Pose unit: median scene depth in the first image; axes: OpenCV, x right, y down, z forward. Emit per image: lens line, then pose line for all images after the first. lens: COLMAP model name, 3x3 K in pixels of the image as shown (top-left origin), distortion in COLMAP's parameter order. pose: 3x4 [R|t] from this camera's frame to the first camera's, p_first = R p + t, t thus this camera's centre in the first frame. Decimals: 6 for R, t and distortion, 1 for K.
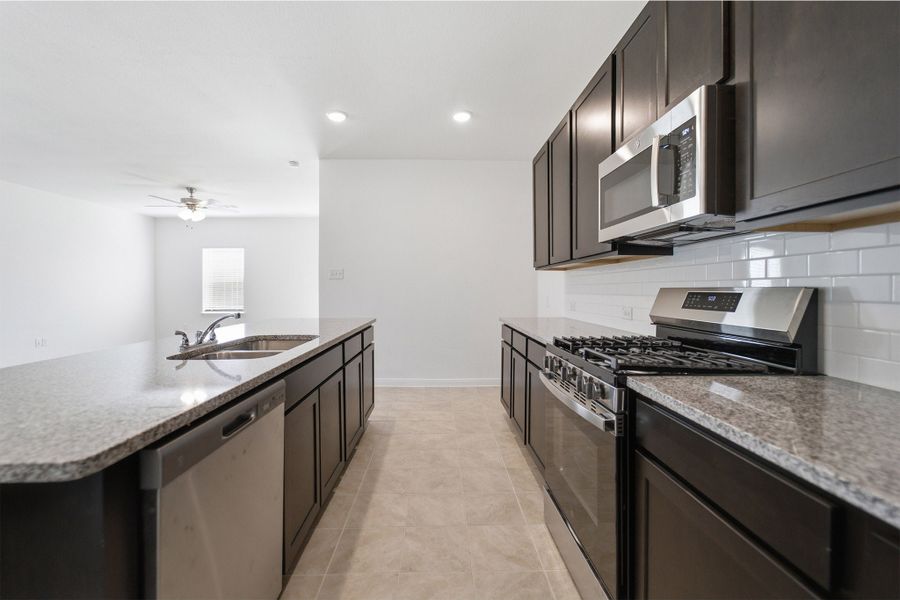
lens RADIAL K [[375.3, 0, 448.6], [0, 375.3, 297.2], [0, 0, 1]] dist [0.009611, 0.000086]
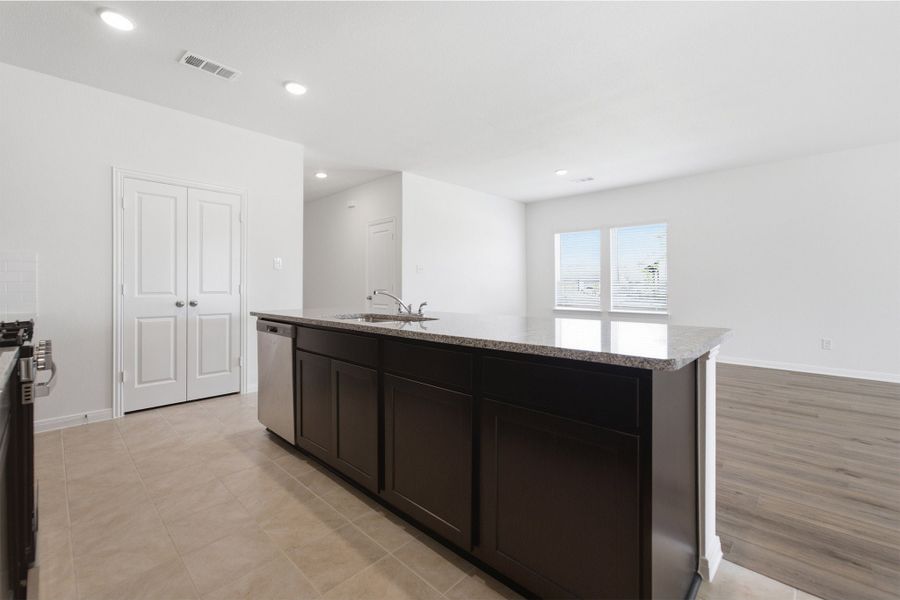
lens RADIAL K [[385.1, 0, 446.9], [0, 385.1, 286.3], [0, 0, 1]] dist [0.008612, -0.000023]
pose [[-0.715806, 0.010344, -0.698222, 0.165043], [-0.011674, 0.999573, 0.026777, -0.010463], [0.698201, 0.027318, -0.715380, 1.534285]]
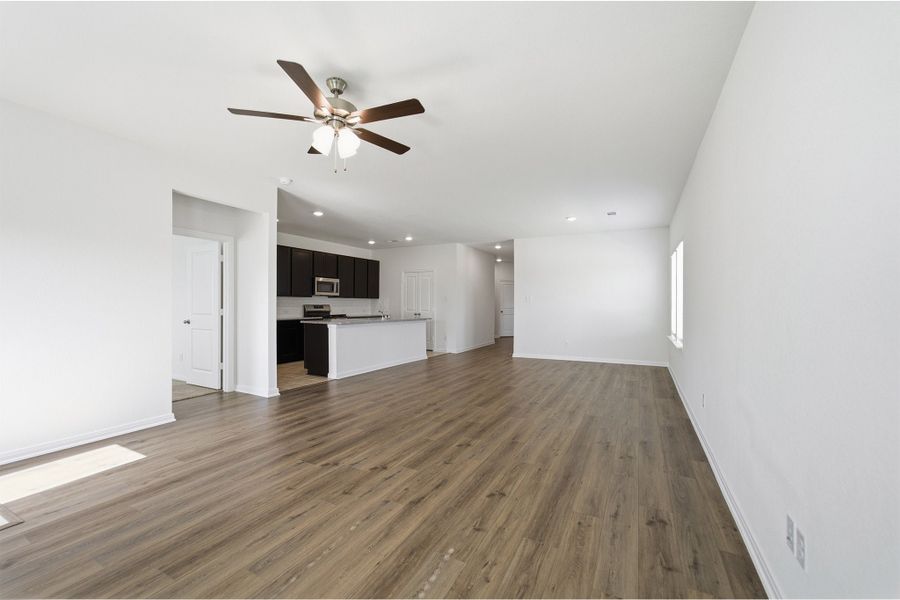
lens RADIAL K [[358.3, 0, 435.0], [0, 358.3, 302.4], [0, 0, 1]] dist [-0.035442, 0.000099]
pose [[-0.856055, 0.003445, 0.516873, -2.315546], [0.014479, 0.999745, 0.017317, -0.083480], [-0.516681, 0.022308, -0.855887, 3.004576]]
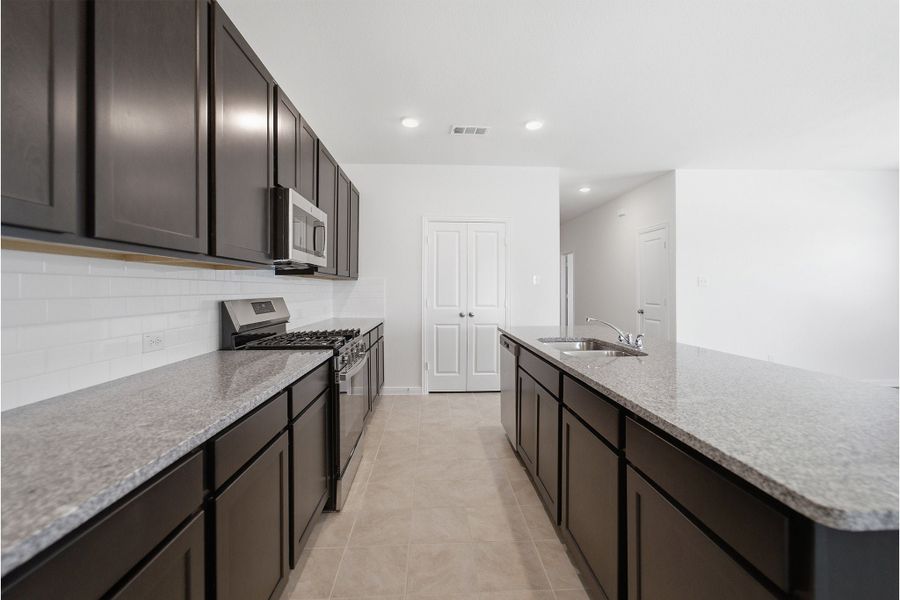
lens RADIAL K [[381.9, 0, 449.1], [0, 381.9, 288.1], [0, 0, 1]] dist [-0.026822, 0.020325]
pose [[-0.999789, 0.005316, -0.019837, -0.033976], [0.004827, 0.999686, 0.024609, -0.068423], [0.019962, 0.024508, -0.999500, 1.637427]]
